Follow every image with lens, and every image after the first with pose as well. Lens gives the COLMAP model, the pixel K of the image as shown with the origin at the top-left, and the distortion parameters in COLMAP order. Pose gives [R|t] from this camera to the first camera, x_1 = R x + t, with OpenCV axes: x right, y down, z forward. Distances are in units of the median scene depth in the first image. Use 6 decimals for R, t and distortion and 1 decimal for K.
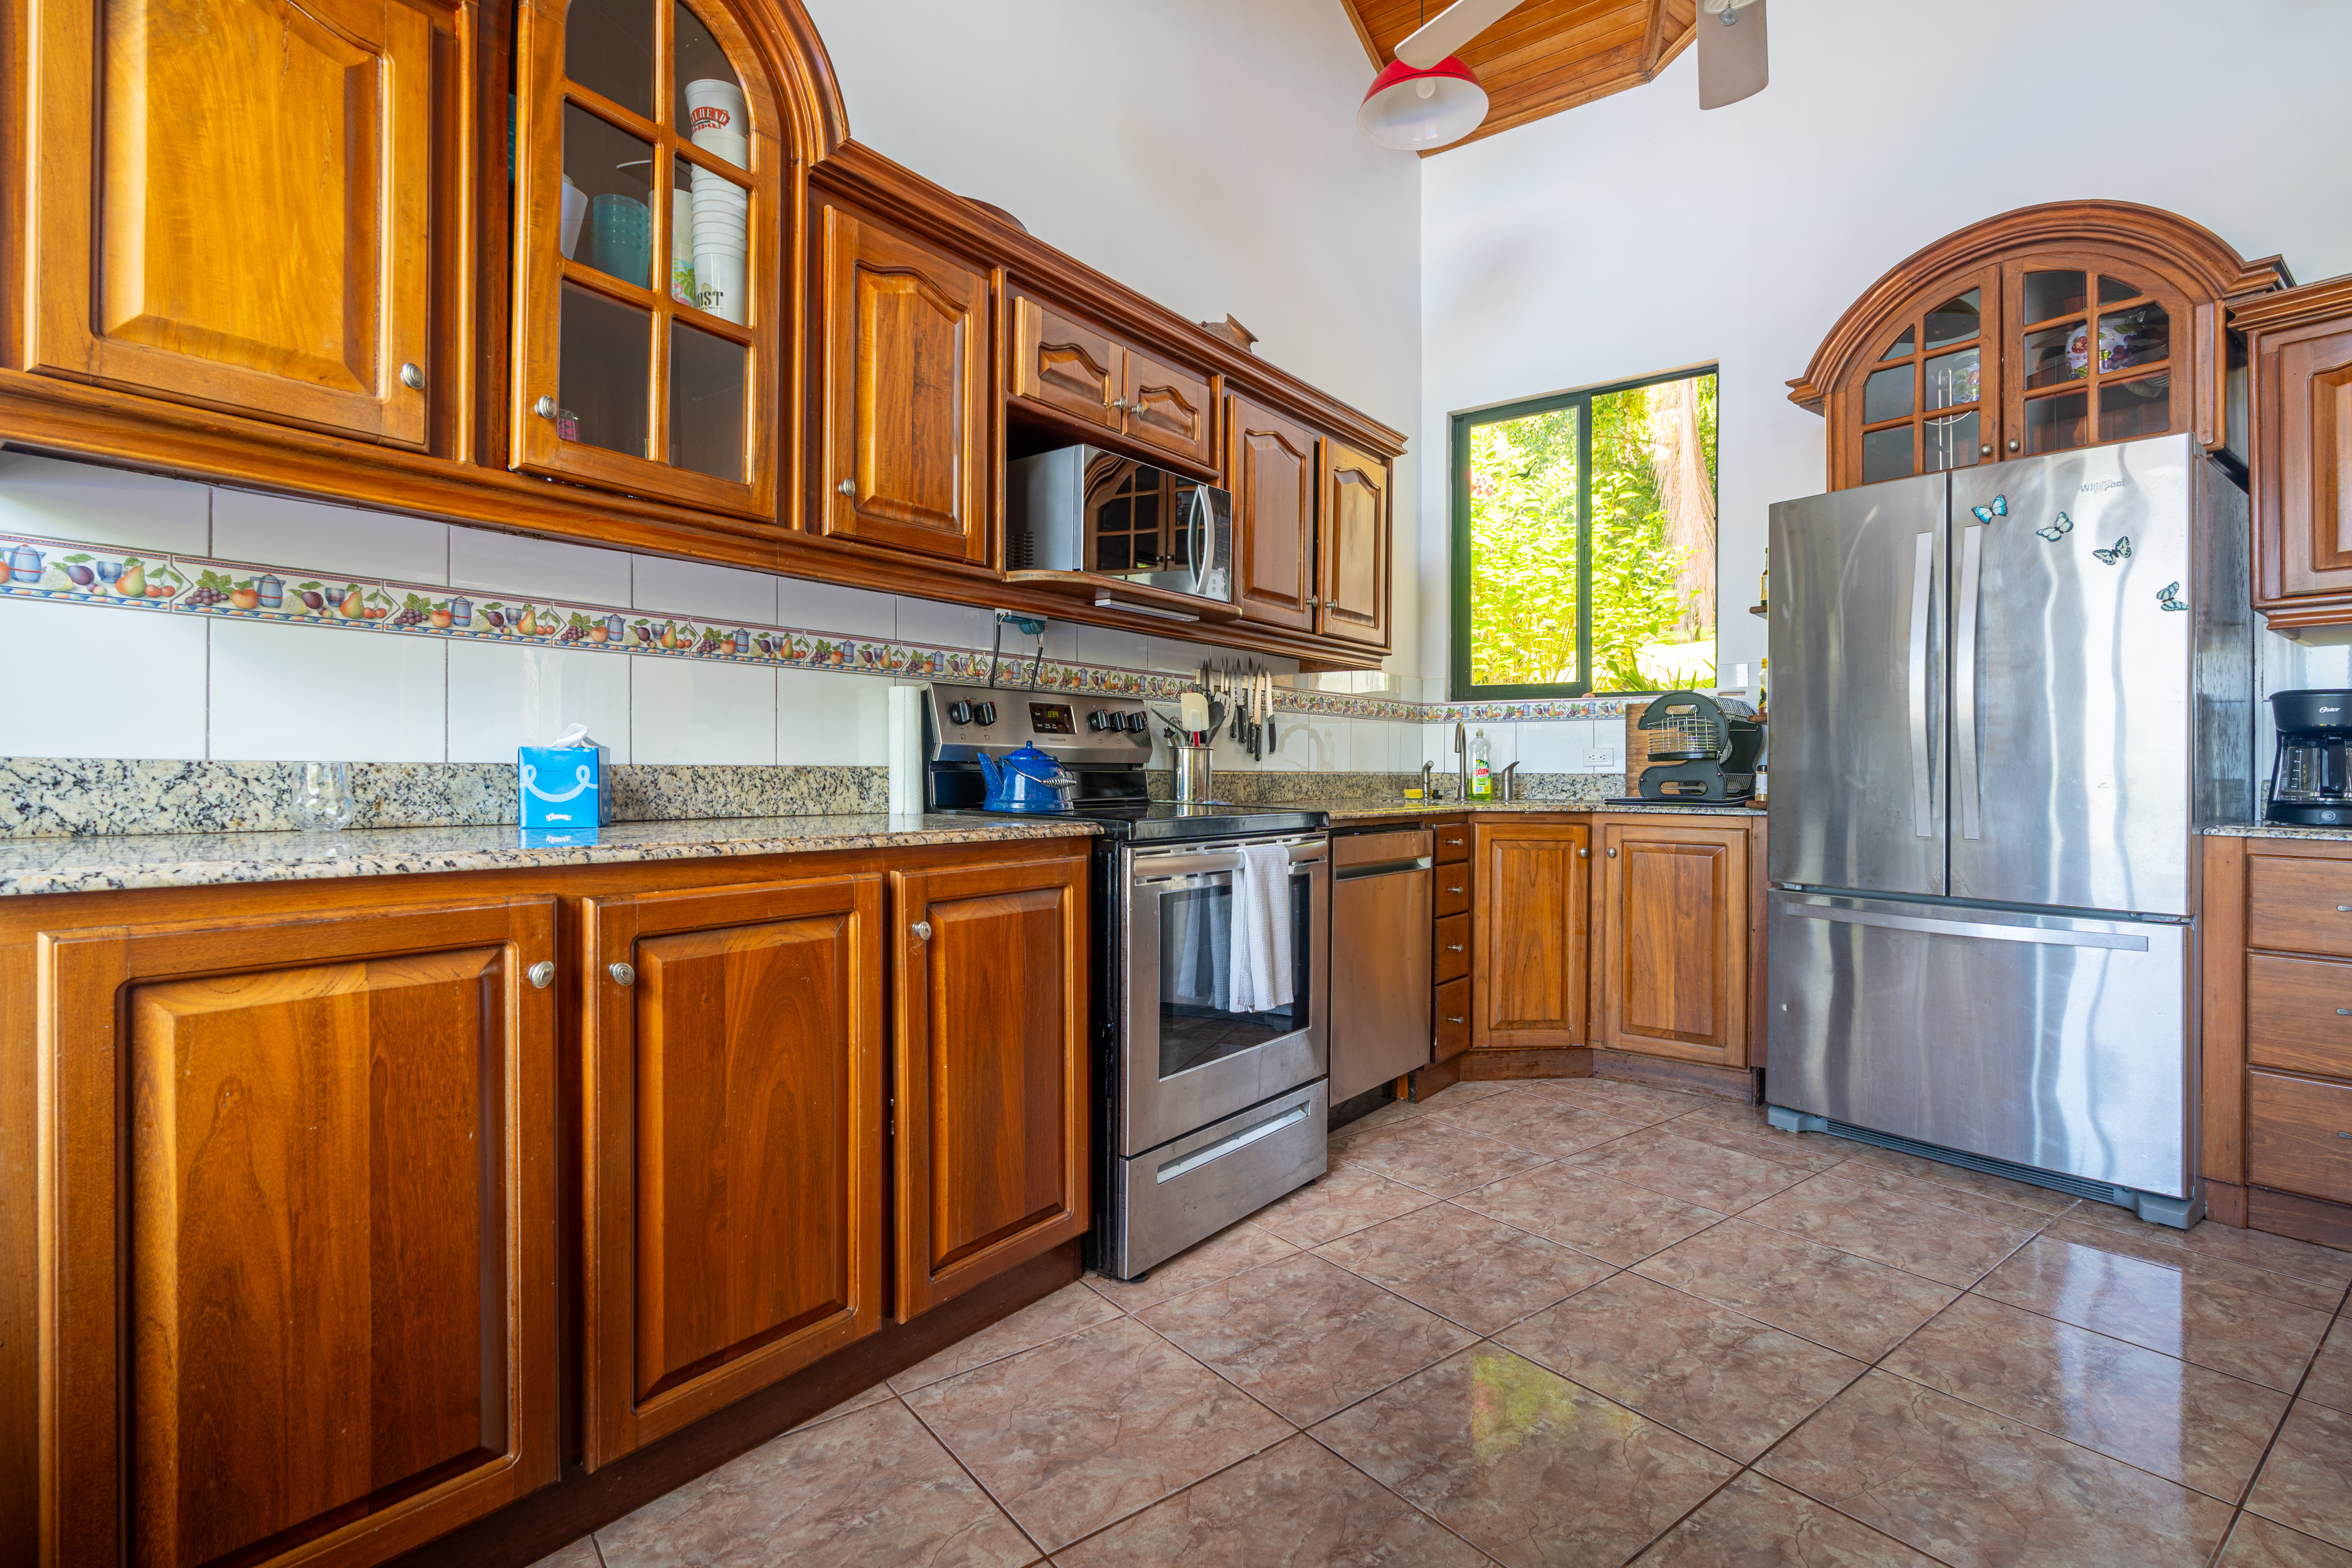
lens RADIAL K [[1102.7, 0, 1181.1], [0, 1102.7, 783.1], [0, 0, 1]] dist [0.000459, 0.000069]
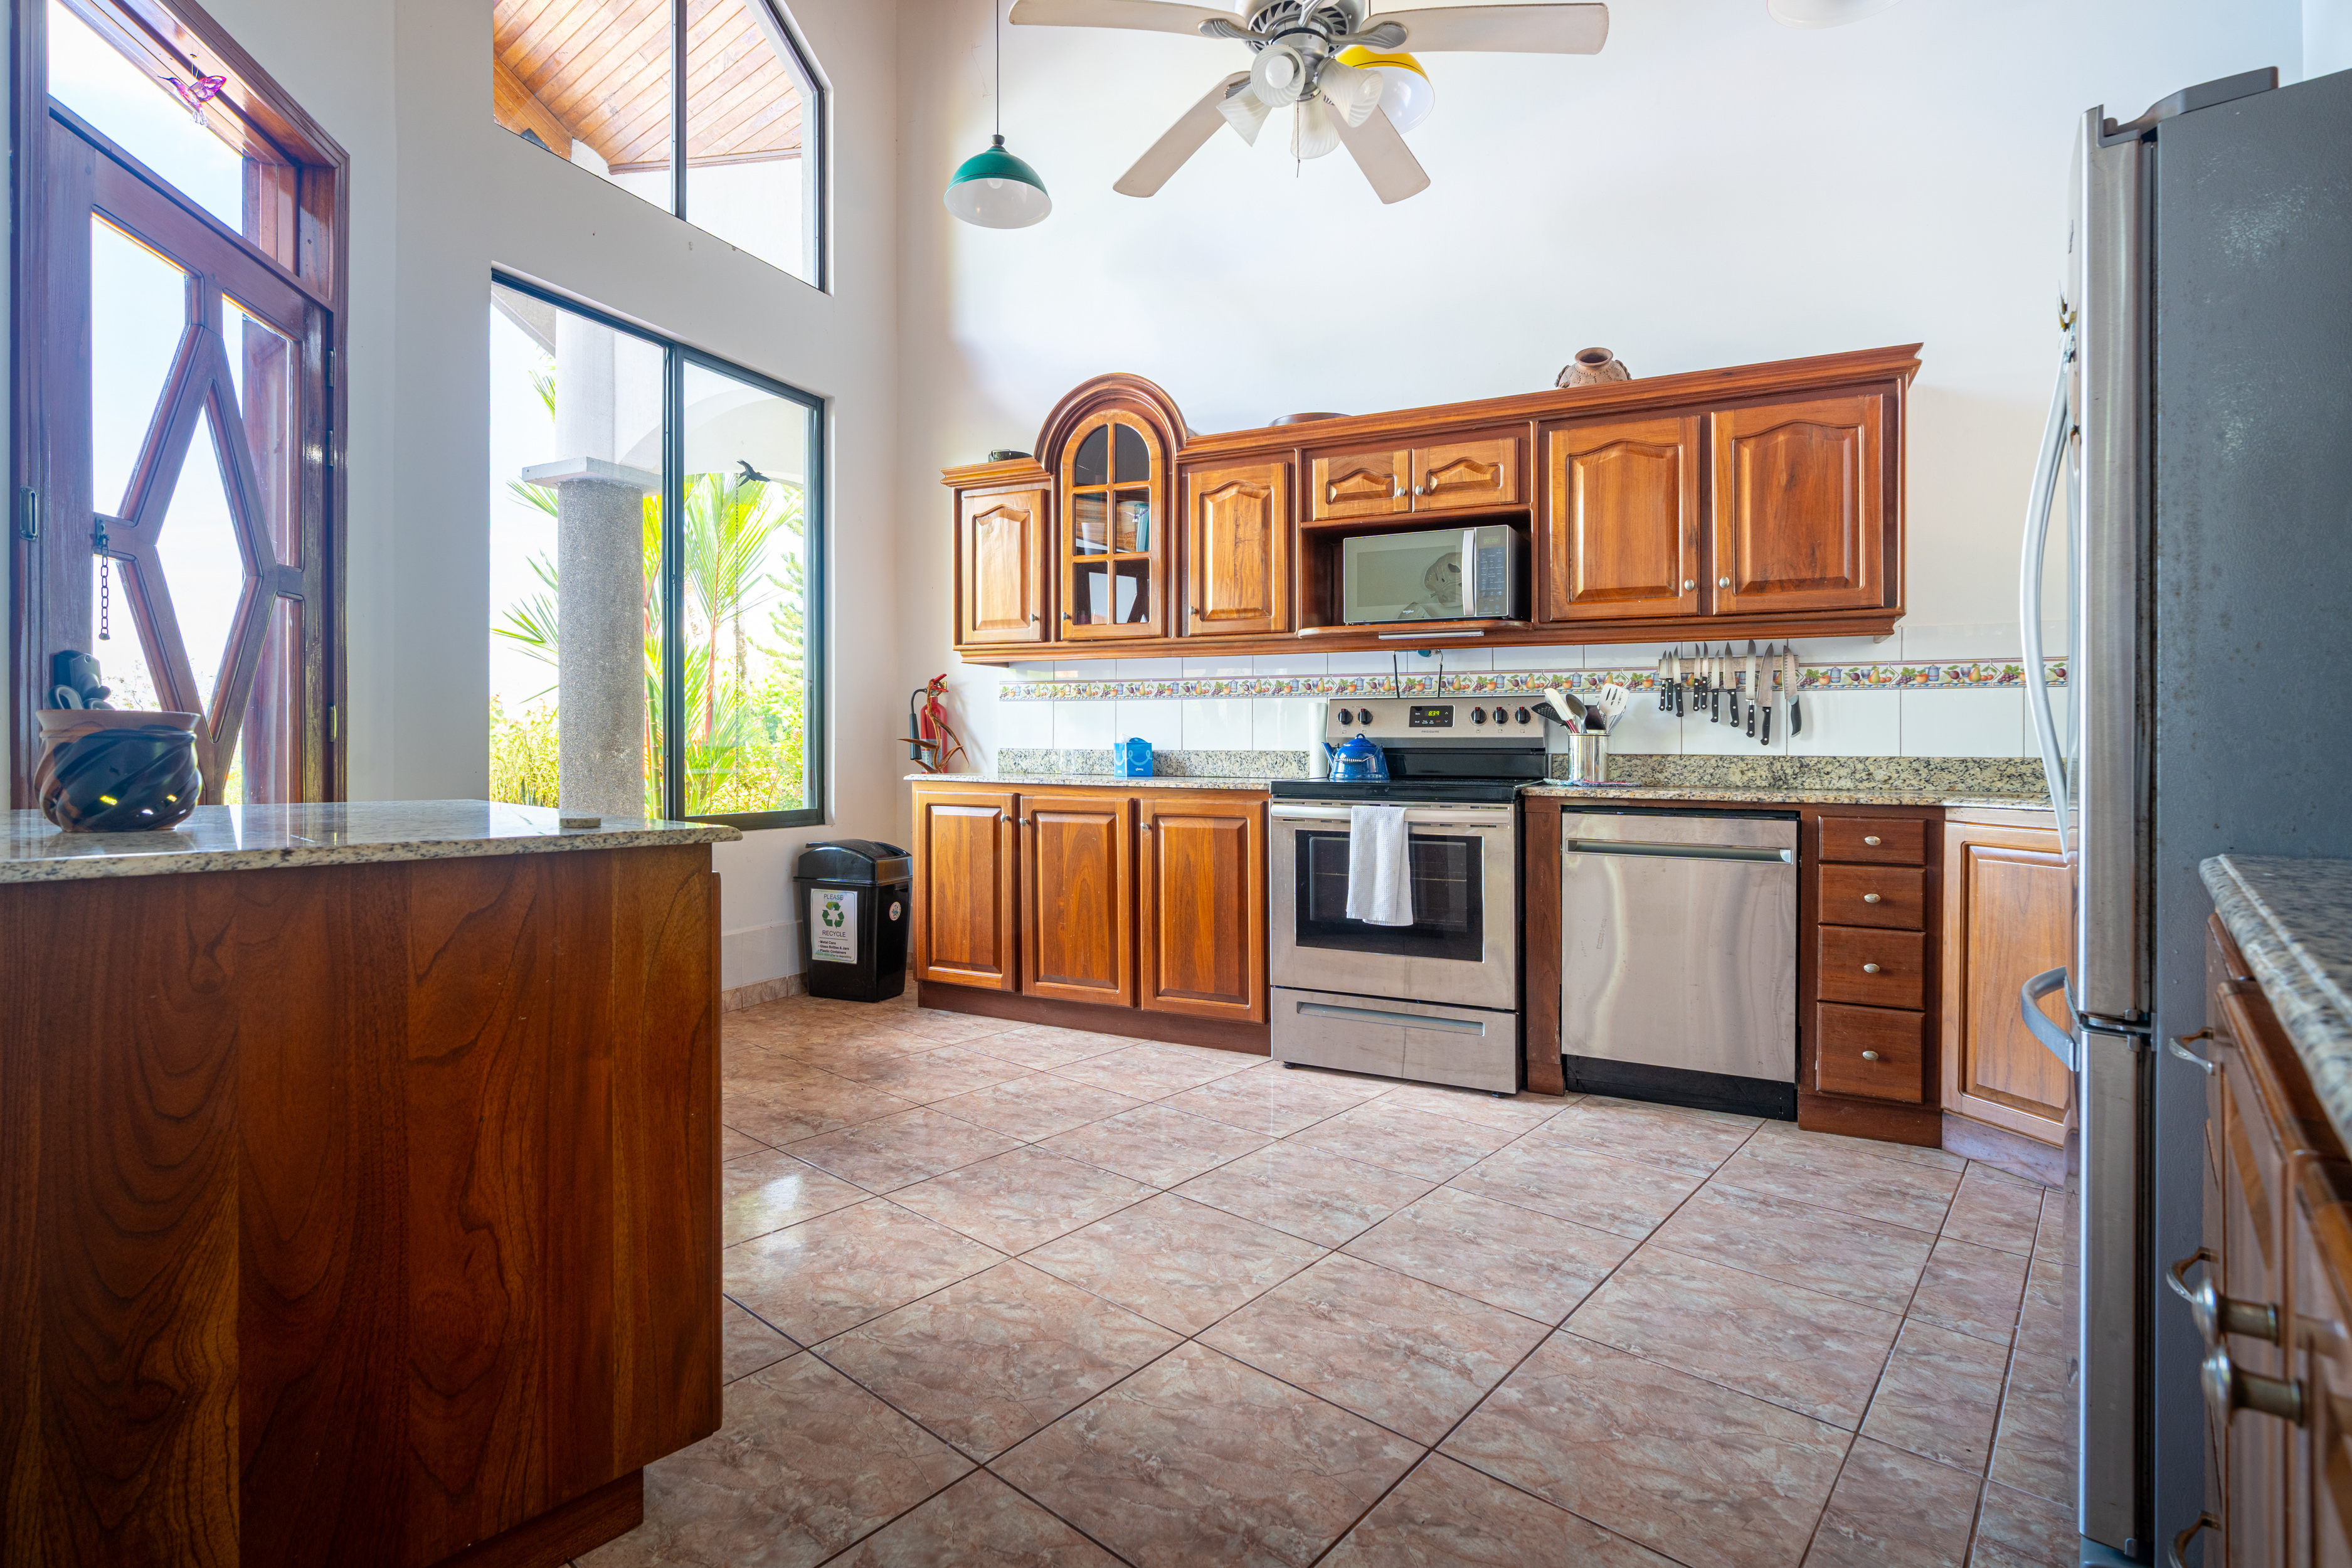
lens RADIAL K [[1102.7, 0, 1181.1], [0, 1102.7, 783.1], [0, 0, 1]] dist [0.000459, 0.000069]
pose [[0.210139, 0.023814, -0.977381, 1.298727], [-0.015749, 0.999656, 0.020971, 0.002178], [0.977545, 0.010986, 0.210442, 0.434088]]
